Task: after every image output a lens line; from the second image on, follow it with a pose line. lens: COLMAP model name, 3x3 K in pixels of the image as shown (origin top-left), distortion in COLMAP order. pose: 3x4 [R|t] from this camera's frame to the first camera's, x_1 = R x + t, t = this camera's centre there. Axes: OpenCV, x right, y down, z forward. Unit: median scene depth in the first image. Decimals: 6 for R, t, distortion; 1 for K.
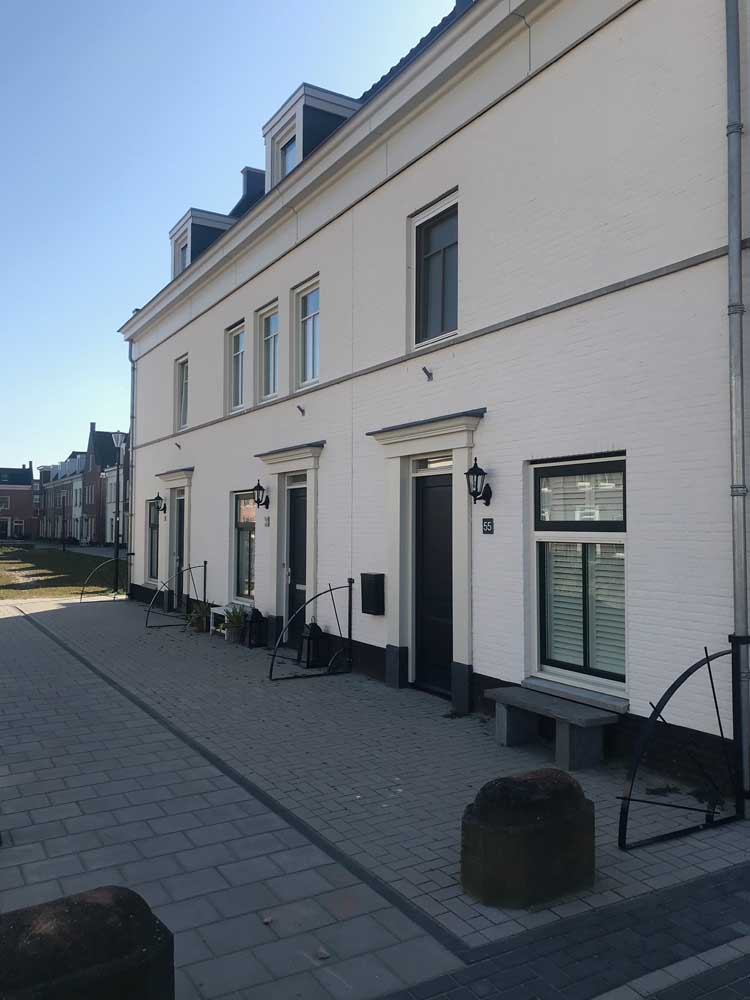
lens RADIAL K [[813.4, 0, 375.0], [0, 813.4, 500.0], [0, 0, 1]] dist [0.007881, -0.010962]
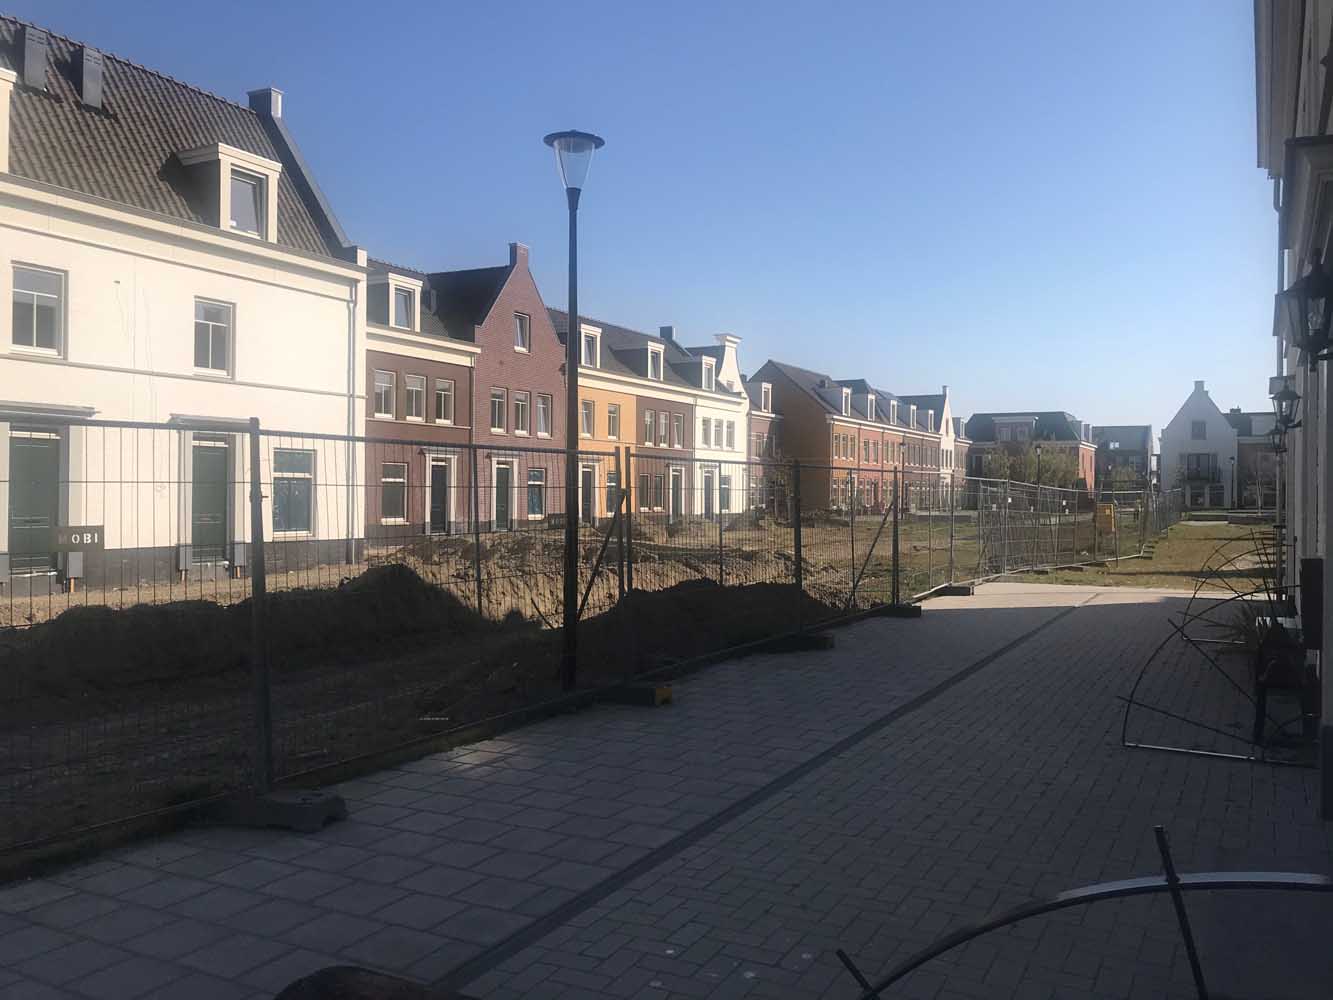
lens RADIAL K [[1079.3, 0, 670.8], [0, 1079.3, 484.8], [0, 0, 1]] dist [0.011805, -0.001879]
pose [[0.516788, -0.009407, -0.856062, 0.550730], [0.026192, 0.999645, 0.004826, 0.068486], [0.855713, -0.024916, 0.516851, 0.646858]]
